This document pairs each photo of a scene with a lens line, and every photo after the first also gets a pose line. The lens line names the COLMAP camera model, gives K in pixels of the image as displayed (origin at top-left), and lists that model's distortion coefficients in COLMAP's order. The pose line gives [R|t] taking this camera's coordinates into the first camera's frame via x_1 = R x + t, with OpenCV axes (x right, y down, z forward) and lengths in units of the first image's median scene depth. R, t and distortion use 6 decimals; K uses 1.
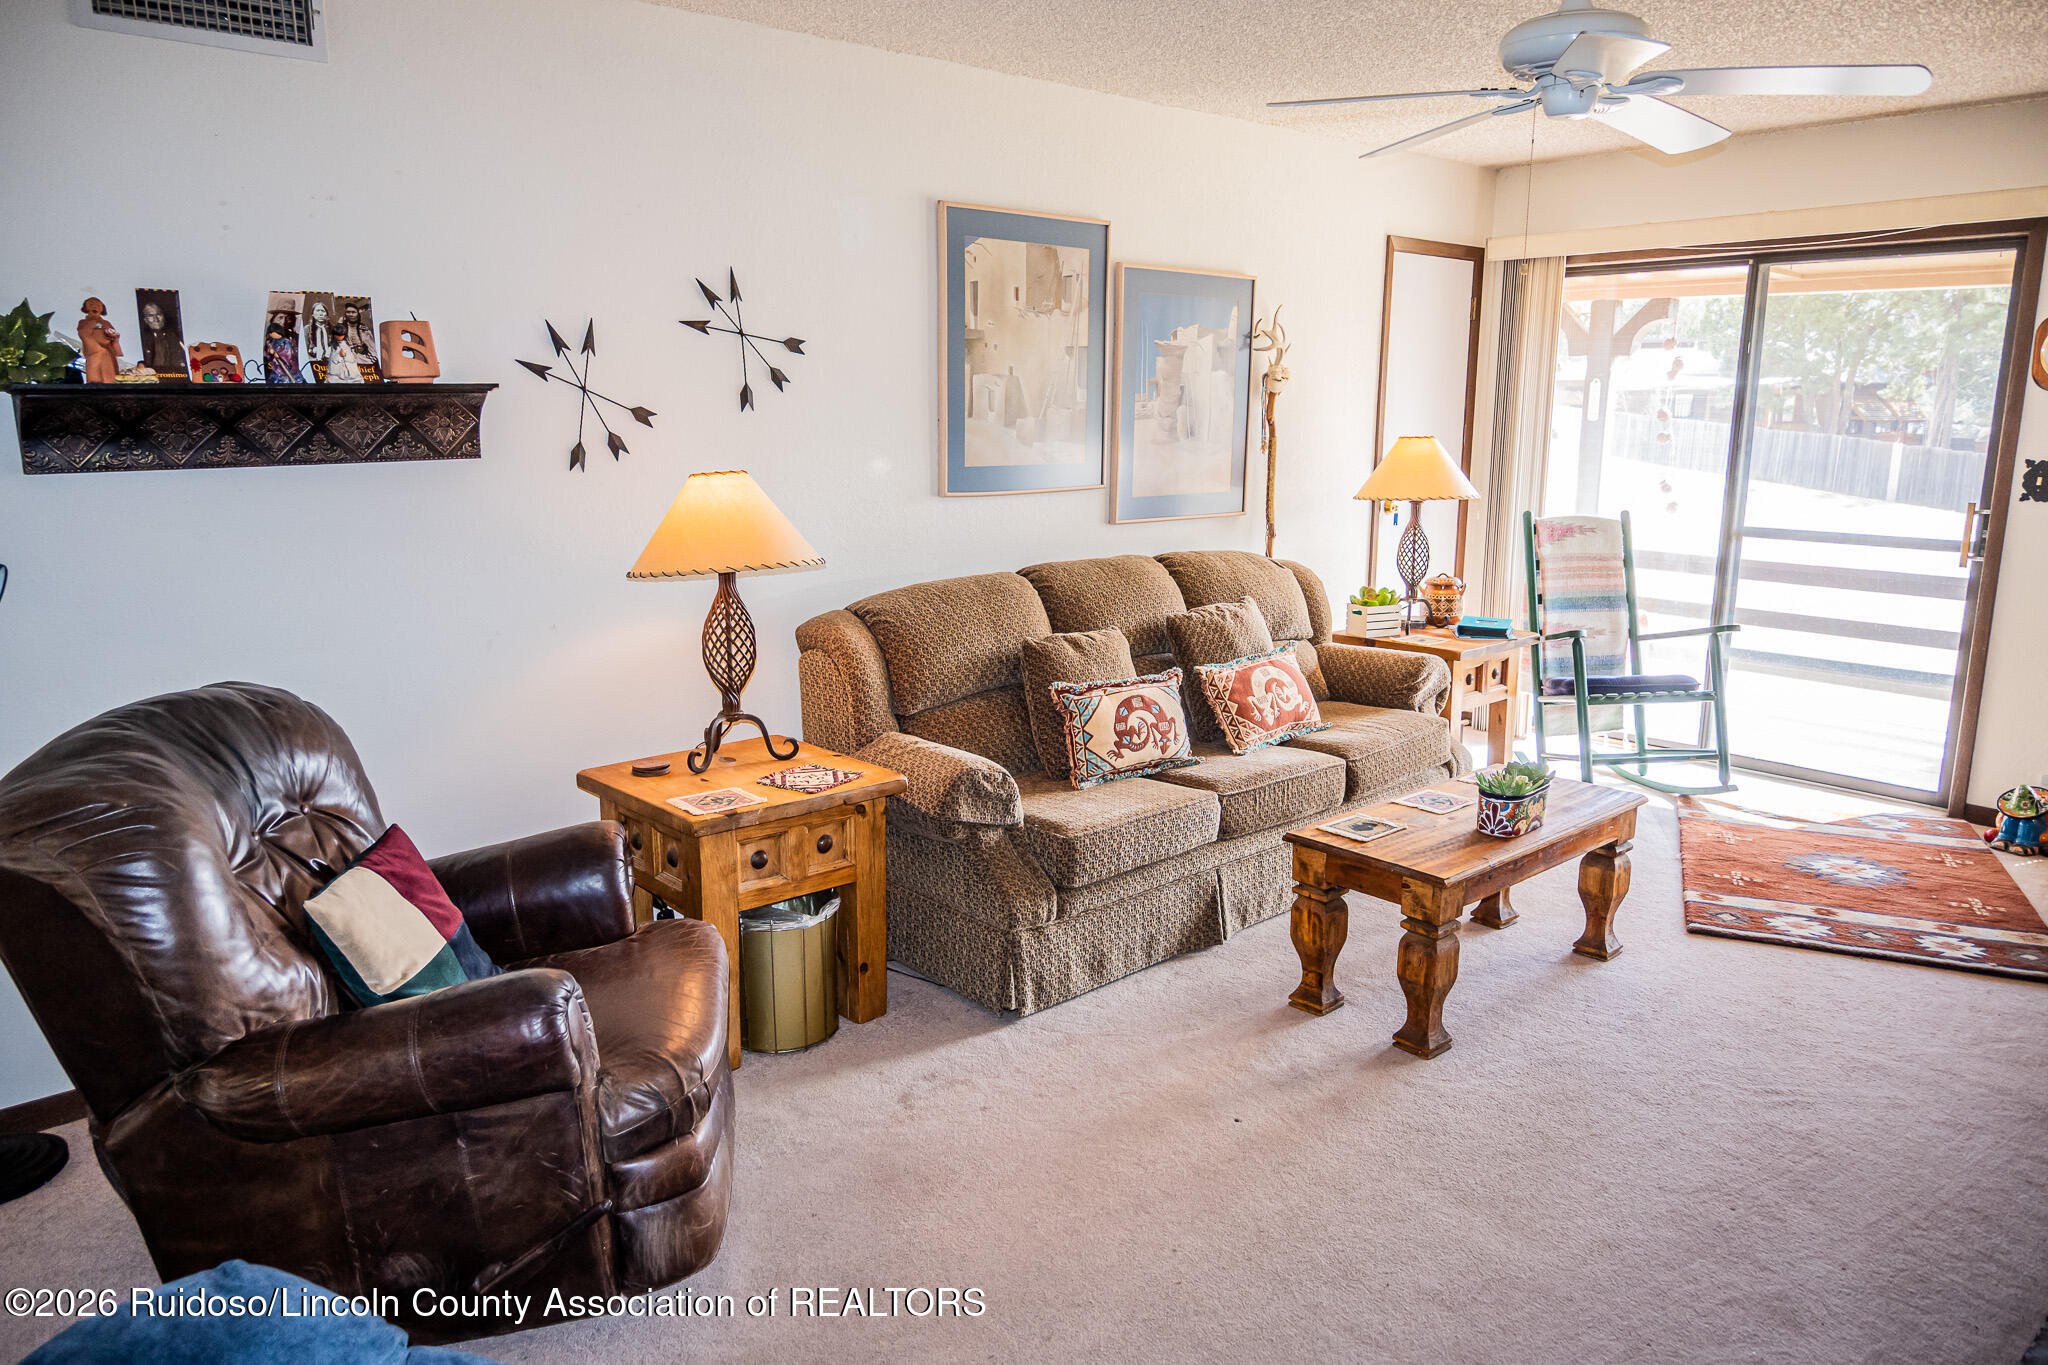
lens RADIAL K [[1431.5, 0, 1019.8], [0, 1431.5, 689.2], [0, 0, 1]] dist [-0.007235, 0.003151]
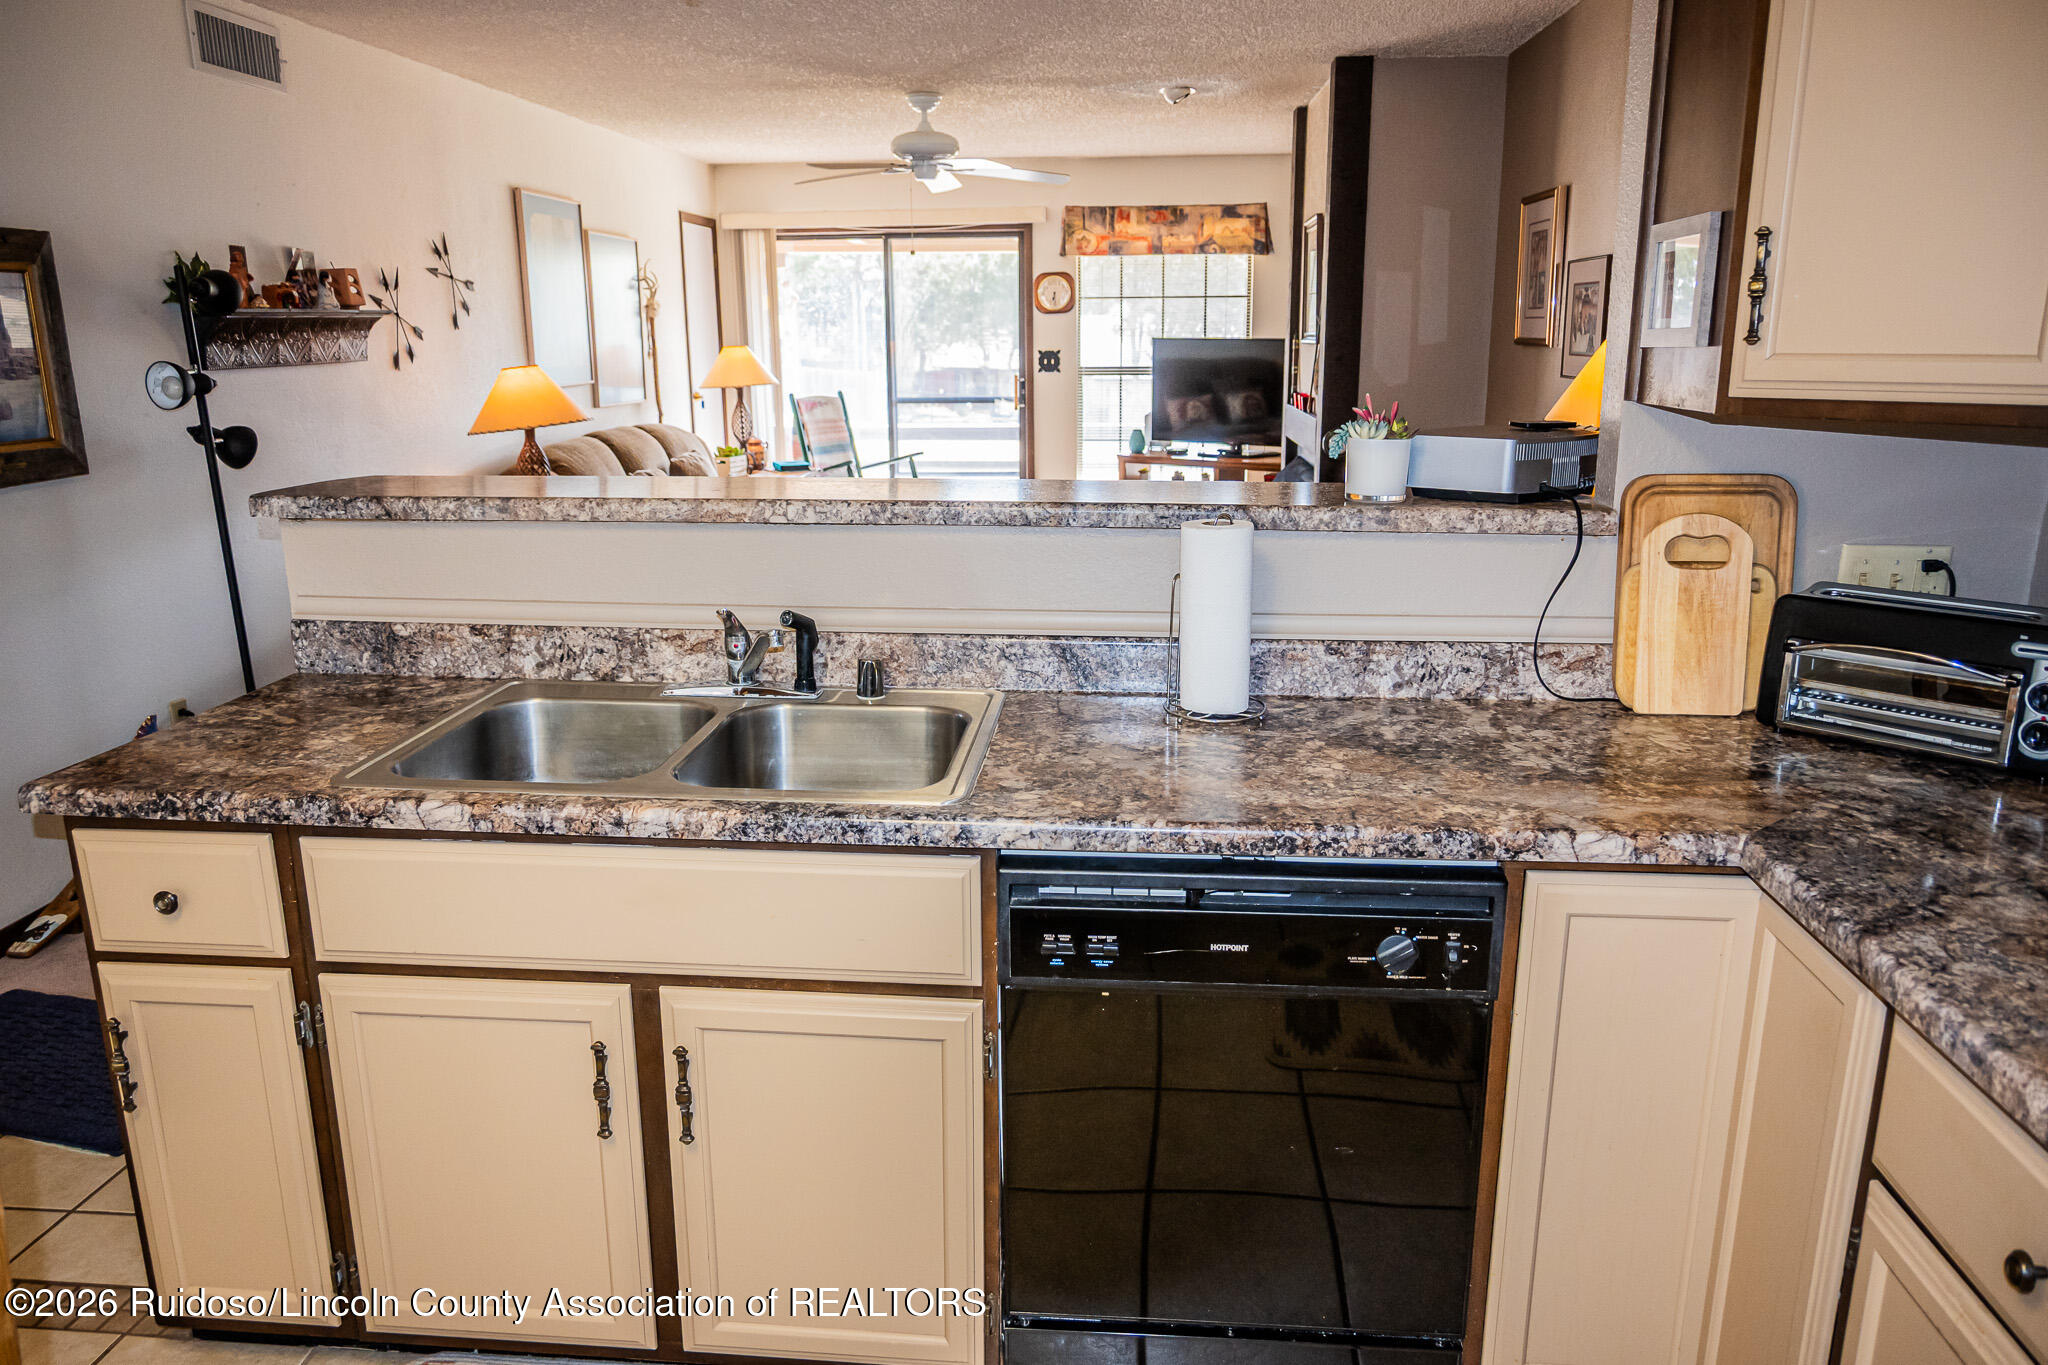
lens RADIAL K [[1431.5, 0, 1020.6], [0, 1431.5, 670.0], [0, 0, 1]] dist [-0.007235, 0.003151]
pose [[0.732293, -0.166987, 0.660199, -0.705412], [0.145732, 0.985438, 0.087605, 0.095314], [-0.665214, 0.032060, 0.745964, -0.424417]]
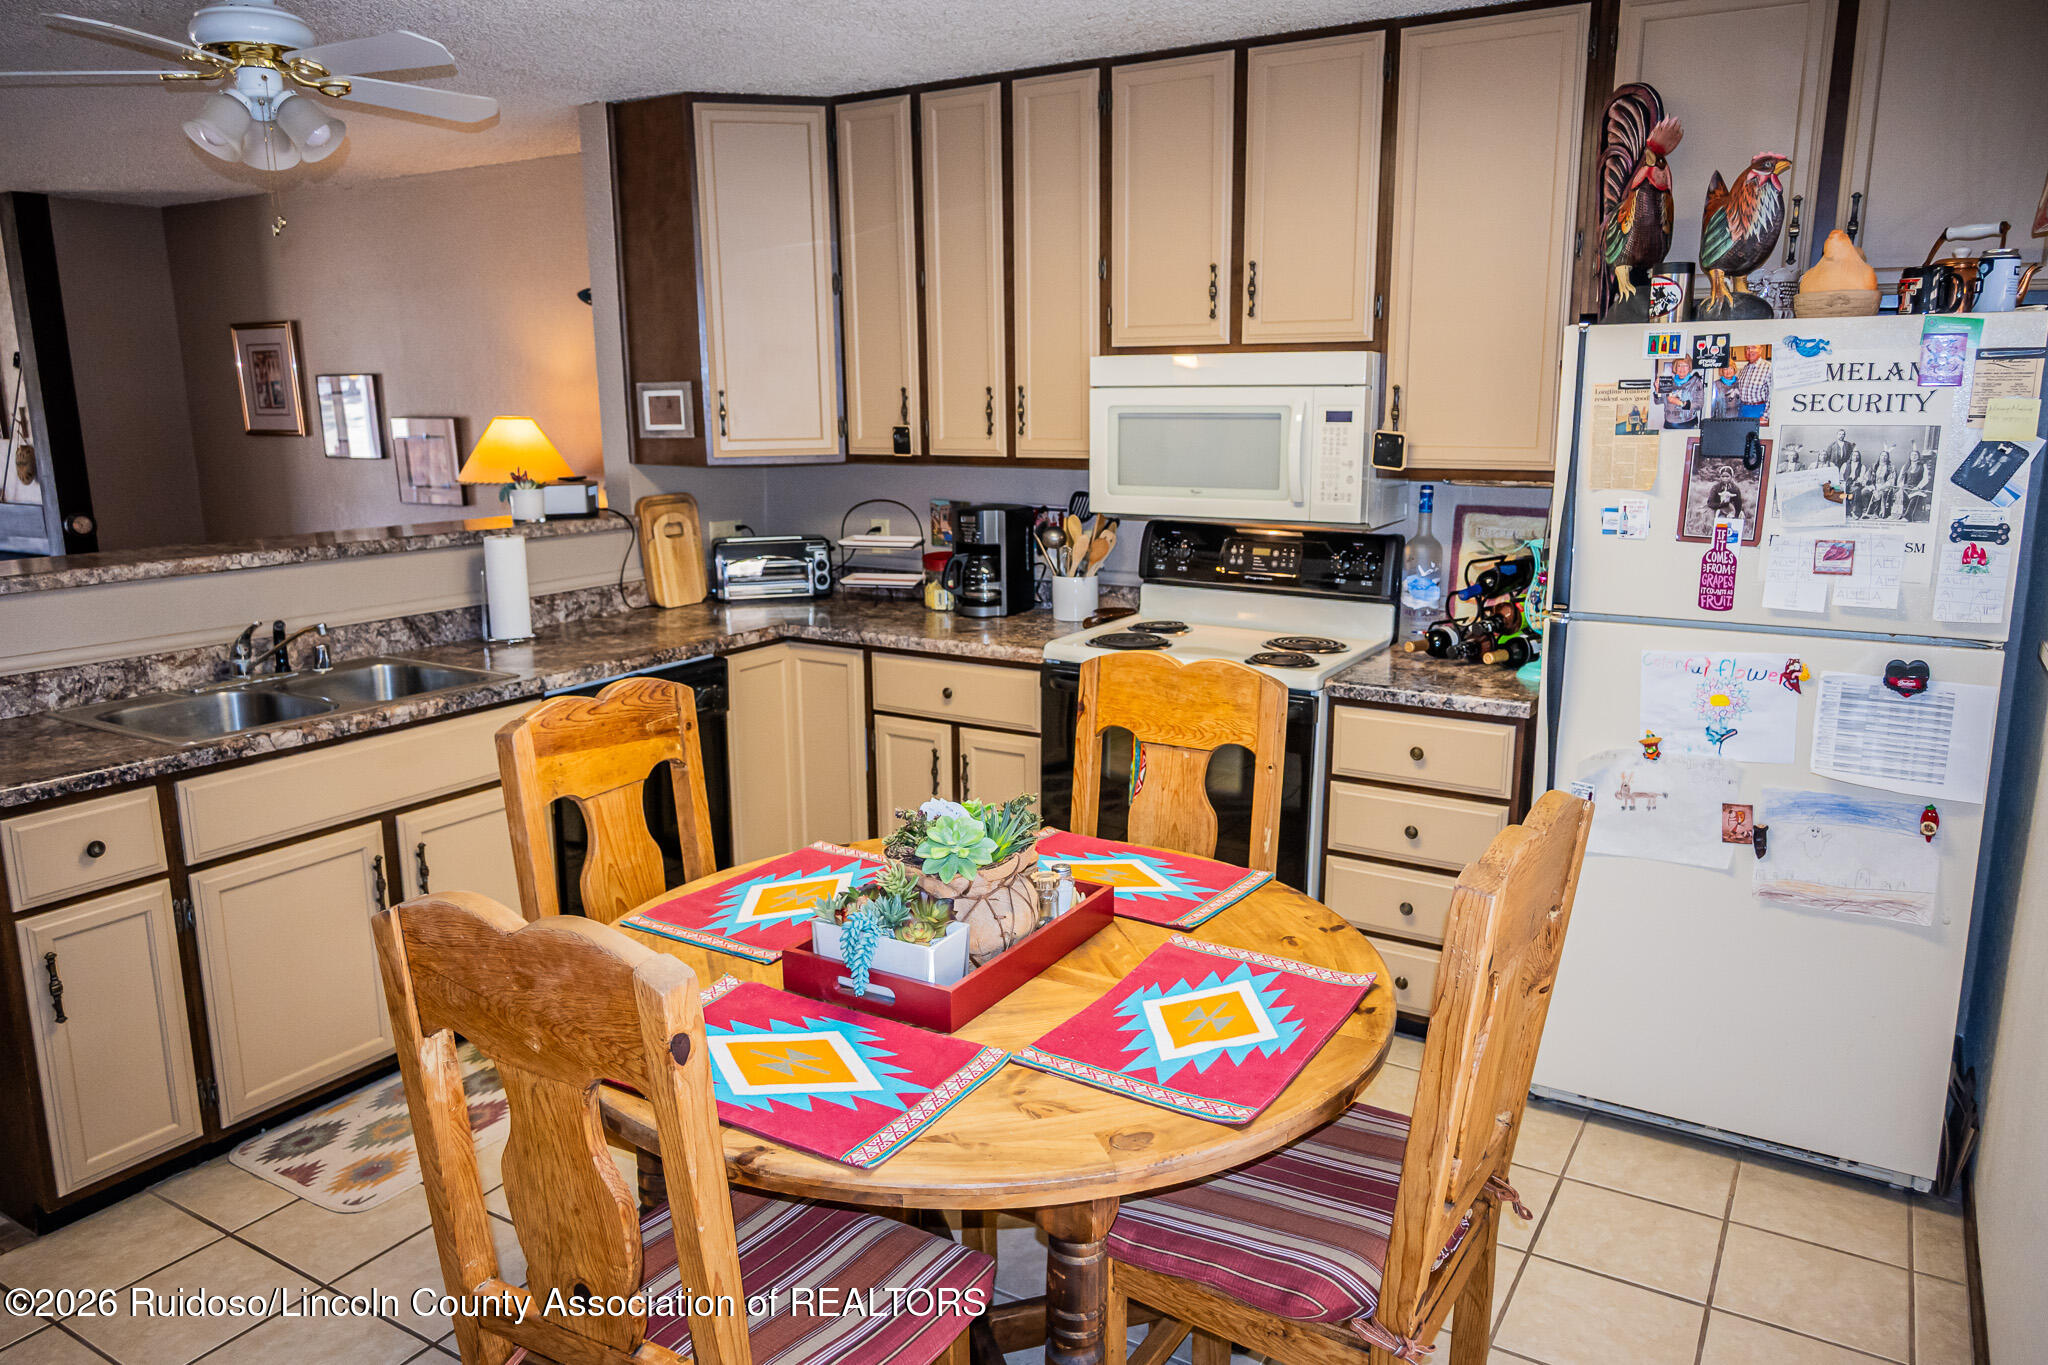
lens RADIAL K [[1431.5, 0, 1009.1], [0, 1431.5, 689.0], [0, 0, 1]] dist [-0.007235, 0.003151]
pose [[-0.272823, -0.199103, 0.941236, -1.286372], [0.202377, 0.944583, 0.258471, 0.020615], [-0.940538, 0.261001, -0.217410, -0.189112]]
